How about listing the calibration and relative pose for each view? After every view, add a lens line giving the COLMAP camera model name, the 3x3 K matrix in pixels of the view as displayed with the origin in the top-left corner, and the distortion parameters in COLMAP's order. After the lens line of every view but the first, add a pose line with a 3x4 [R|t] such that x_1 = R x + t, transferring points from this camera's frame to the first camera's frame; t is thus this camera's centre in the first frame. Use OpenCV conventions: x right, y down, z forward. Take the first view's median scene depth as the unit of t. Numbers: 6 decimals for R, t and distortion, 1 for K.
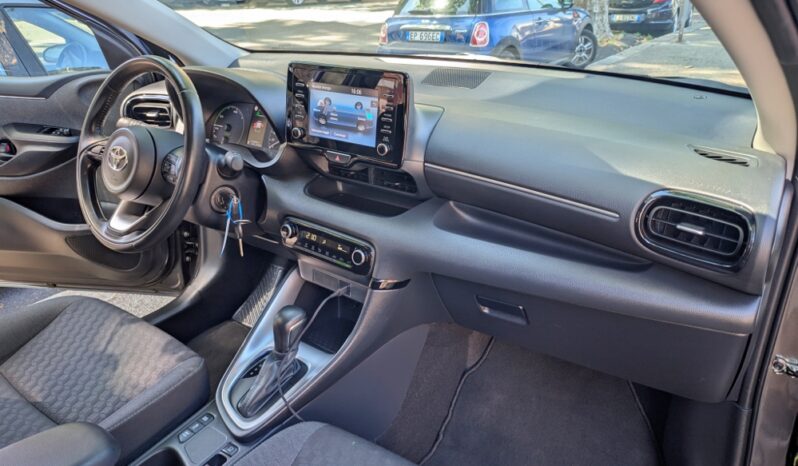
lens RADIAL K [[590.7, 0, 399.0], [0, 590.7, 233.0], [0, 0, 1]] dist [0.054089, -0.110252]
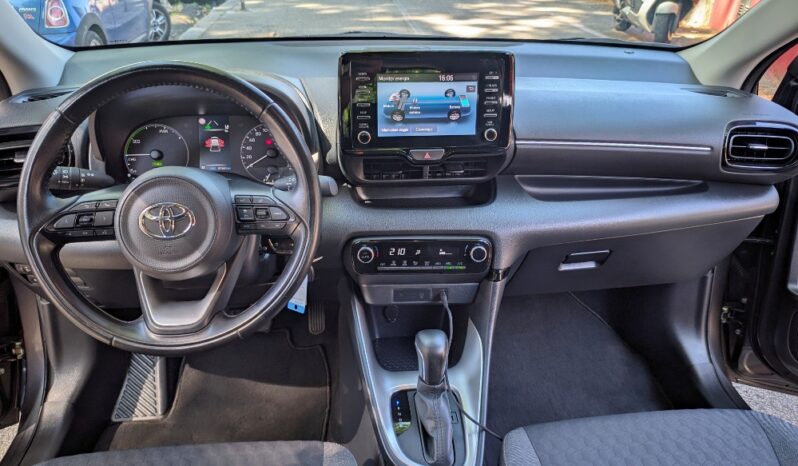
lens RADIAL K [[590.7, 0, 399.0], [0, 590.7, 233.0], [0, 0, 1]] dist [0.054089, -0.110252]
pose [[0.736248, -0.274228, 0.618659, -0.722588], [0.247564, 0.959987, 0.130907, -0.142548], [-0.629803, 0.056777, 0.774677, 0.345605]]
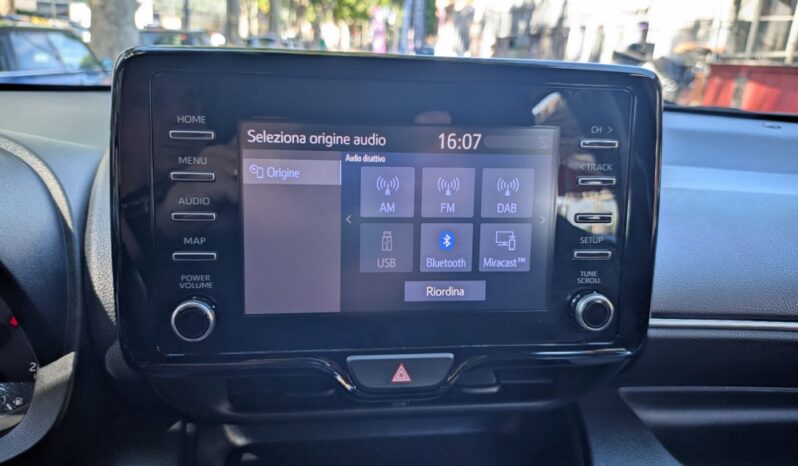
lens RADIAL K [[596.6, 0, 399.0], [0, 596.6, 233.0], [0, 0, 1]] dist [0.000264, -0.004502]
pose [[0.732143, -0.154664, 0.663360, -0.287597], [0.230224, 0.972755, -0.027295, -0.186180], [-0.641065, 0.172705, 0.747803, 0.776930]]
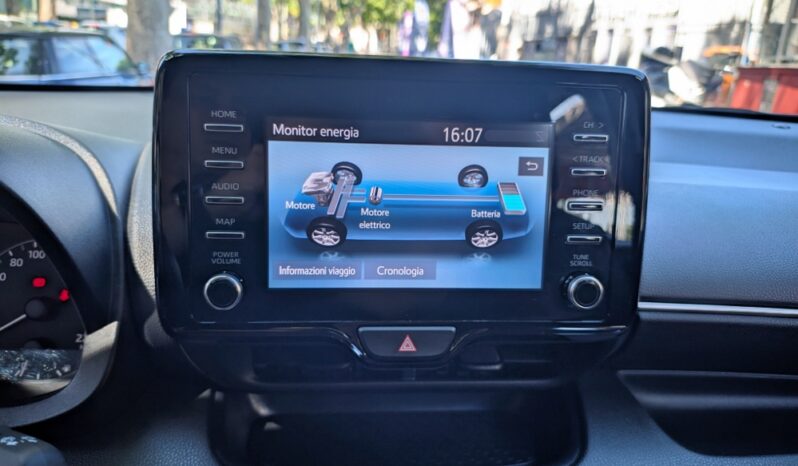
lens RADIAL K [[590.7, 0, 399.0], [0, 590.7, 233.0], [0, 0, 1]] dist [0.054089, -0.110252]
pose [[0.762286, -0.143100, 0.631223, -0.301569], [0.217226, 0.975250, -0.041236, -0.173621], [-0.609699, 0.168552, 0.774504, 0.750272]]
